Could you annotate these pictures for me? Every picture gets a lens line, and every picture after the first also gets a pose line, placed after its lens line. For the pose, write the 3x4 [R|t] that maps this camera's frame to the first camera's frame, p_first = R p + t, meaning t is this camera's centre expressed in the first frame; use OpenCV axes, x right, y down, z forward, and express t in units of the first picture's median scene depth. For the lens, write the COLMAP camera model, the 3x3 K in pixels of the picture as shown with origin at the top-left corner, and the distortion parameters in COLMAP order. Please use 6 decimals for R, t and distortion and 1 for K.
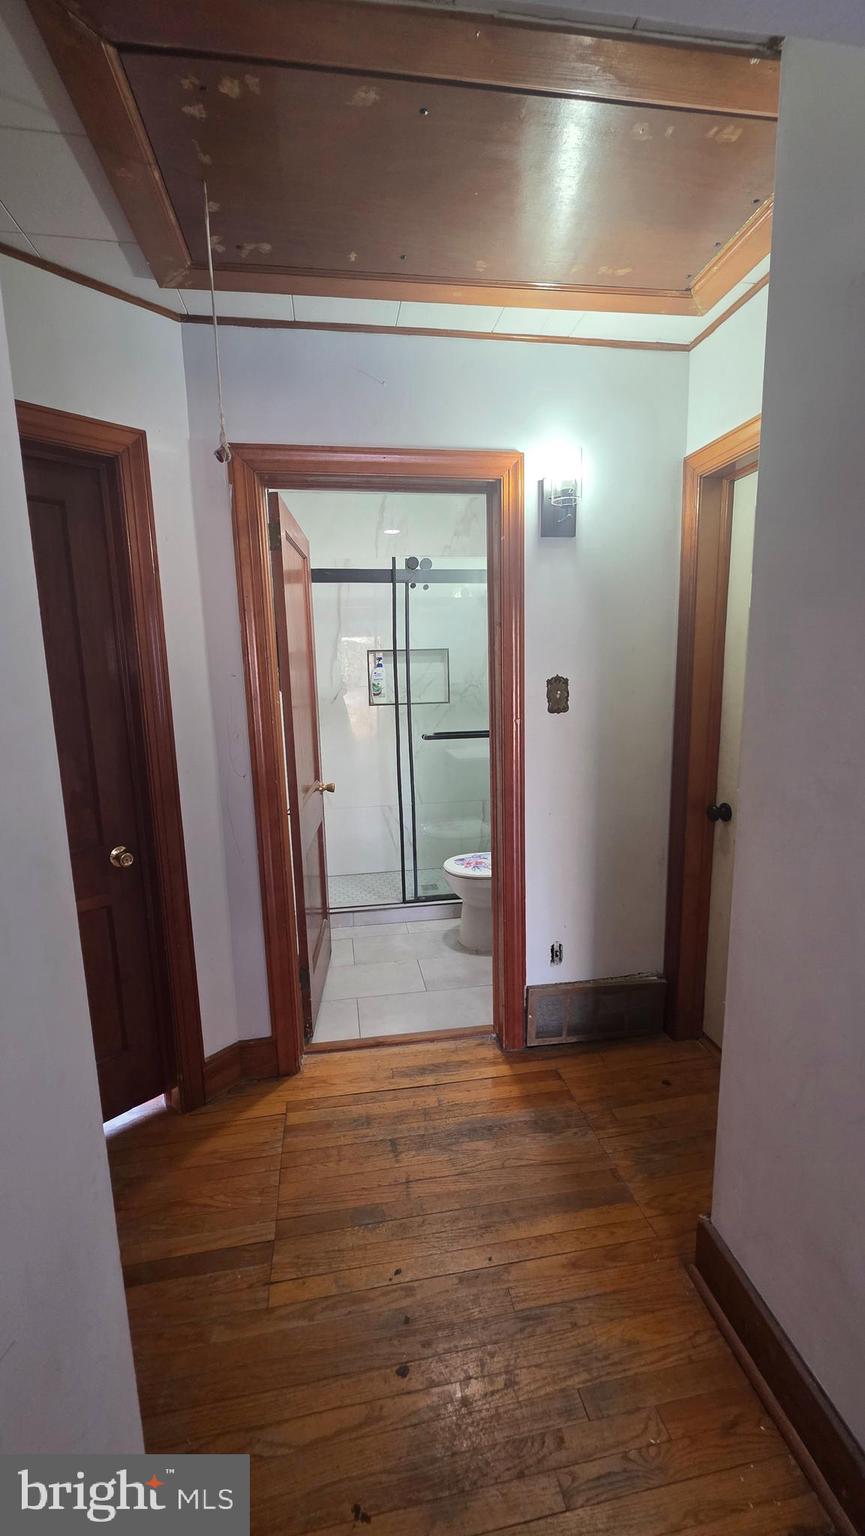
lens RADIAL K [[616.3, 0, 428.3], [0, 616.3, 771.3], [0, 0, 1]] dist [0.000370, -0.000239]
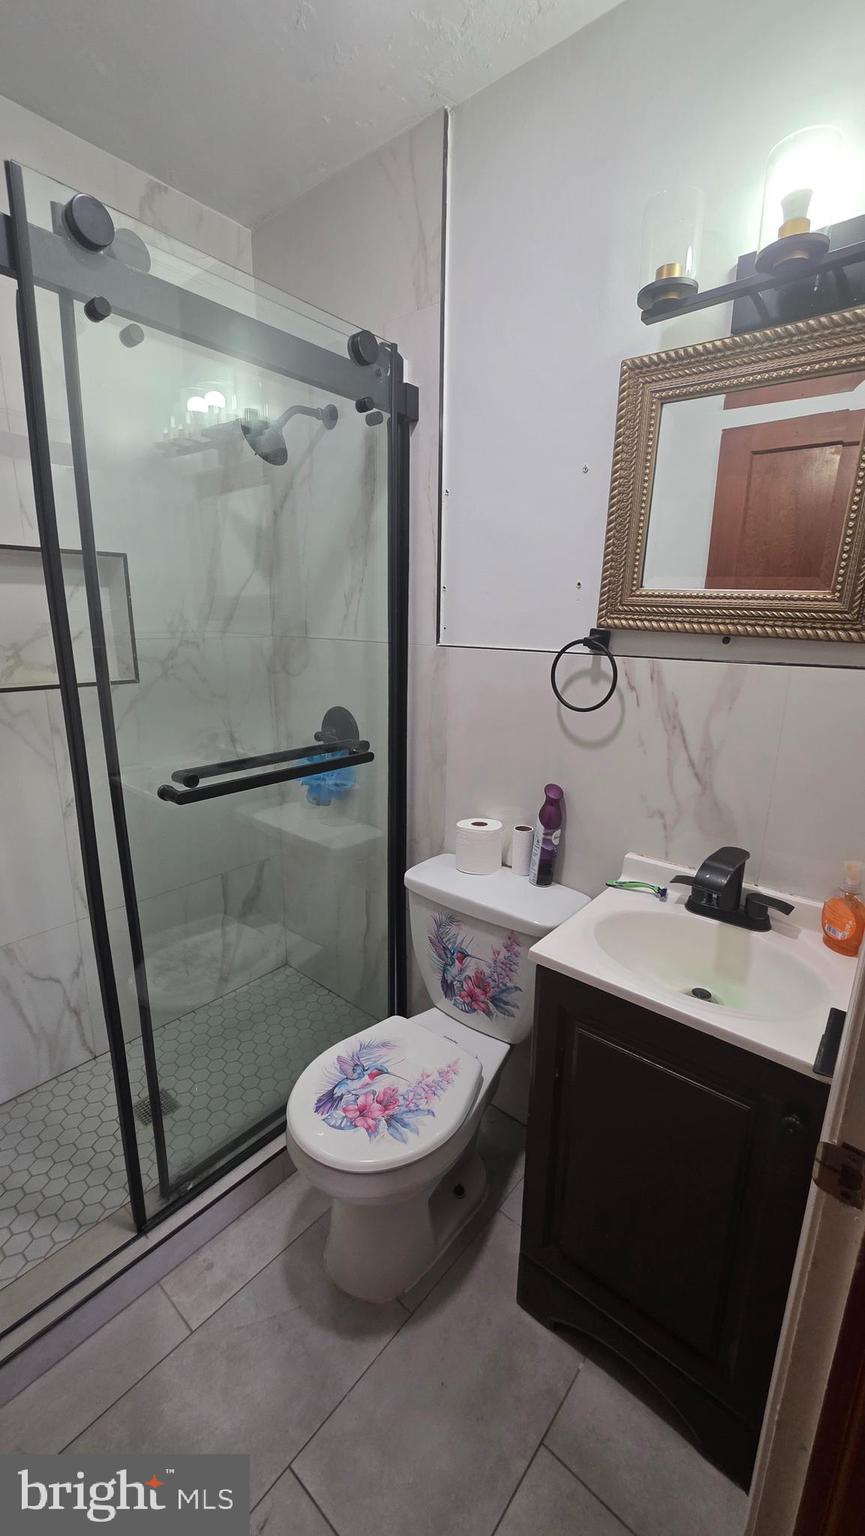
lens RADIAL K [[616.3, 0, 428.3], [0, 616.3, 771.3], [0, 0, 1]] dist [0.000370, -0.000239]
pose [[0.759448, -0.127341, 0.637983, -0.110148], [0.075423, 0.991277, 0.108076, -0.091166], [-0.646181, -0.033960, 0.762428, 0.602727]]
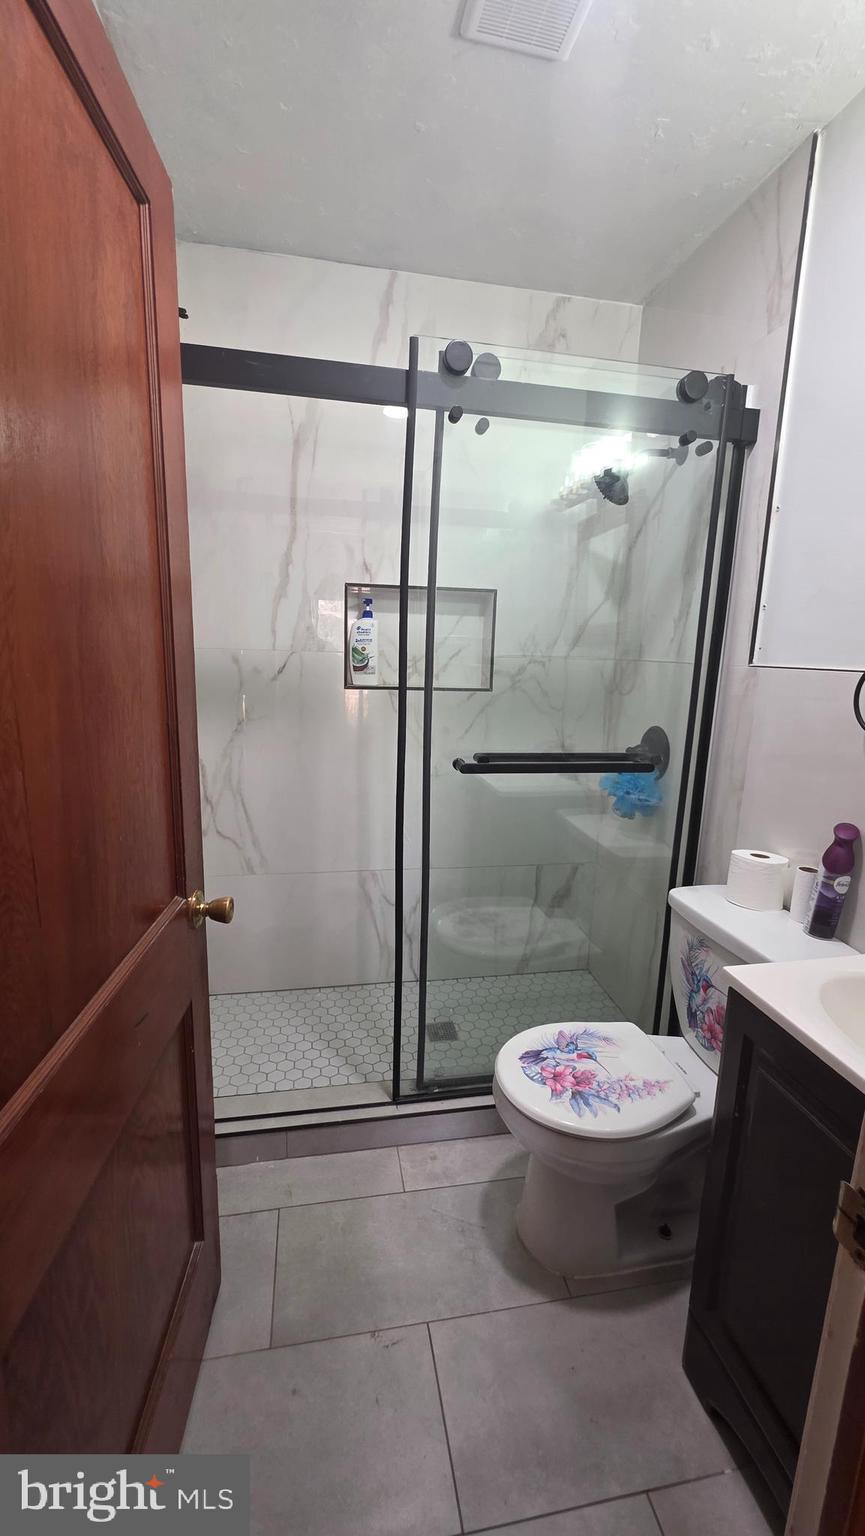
lens RADIAL K [[613.8, 0, 430.5], [0, 613.8, 772.0], [0, 0, 1]] dist [0.000403, -0.000323]
pose [[0.998250, 0.047484, 0.035248, -0.041049], [-0.048600, 0.998322, 0.031489, -0.061358], [-0.033694, -0.033147, 0.998882, 0.518253]]
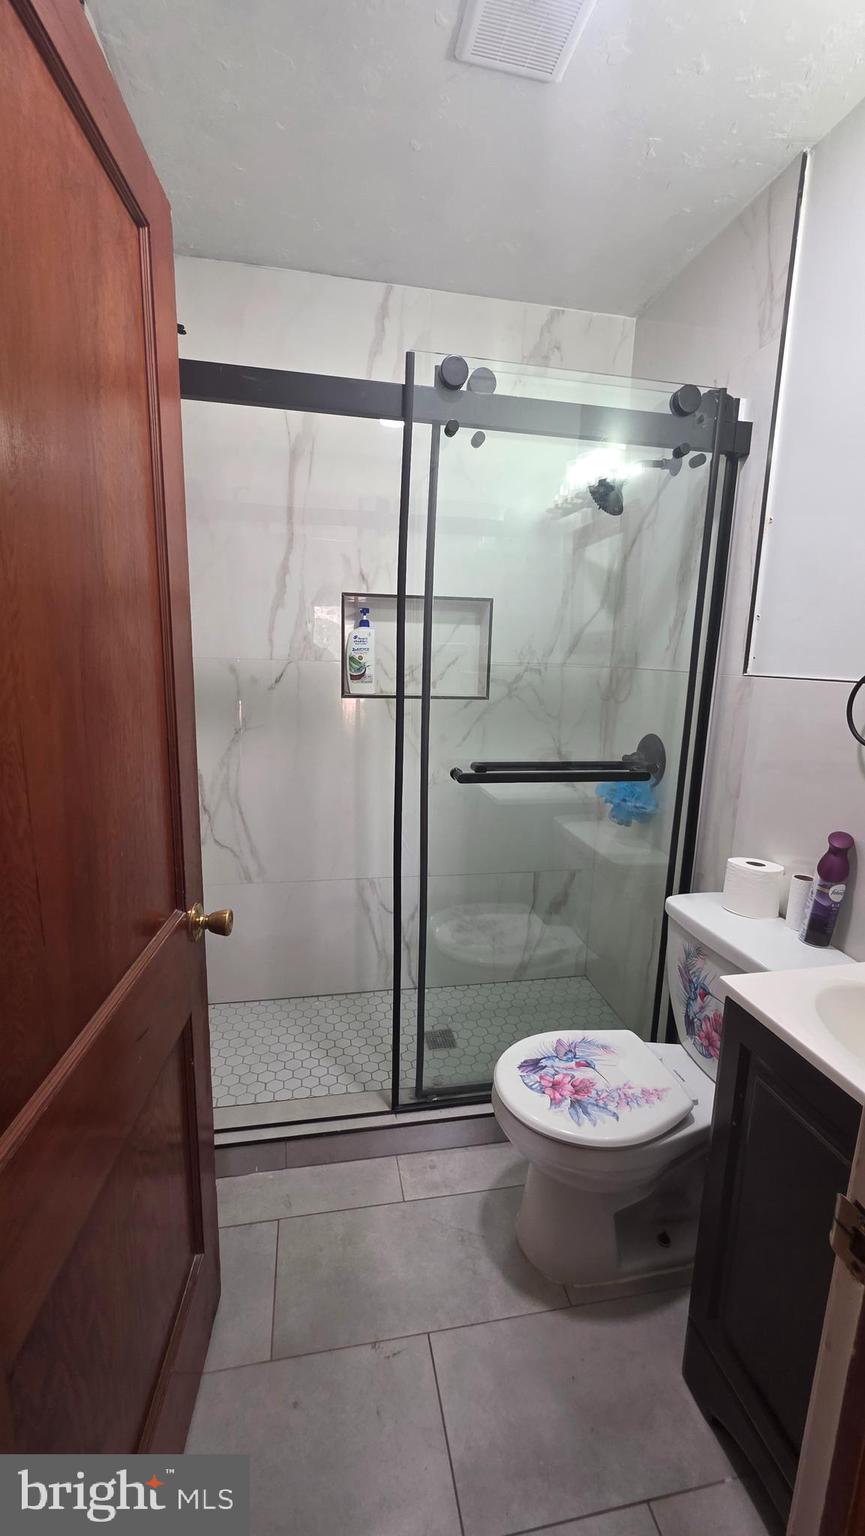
lens RADIAL K [[613.8, 0, 430.5], [0, 613.8, 772.0], [0, 0, 1]] dist [0.000403, -0.000323]
pose [[0.998233, 0.043224, 0.040784, -0.042241], [-0.044277, 0.998699, 0.025288, -0.065653], [-0.039637, -0.027049, 0.998848, 0.516193]]
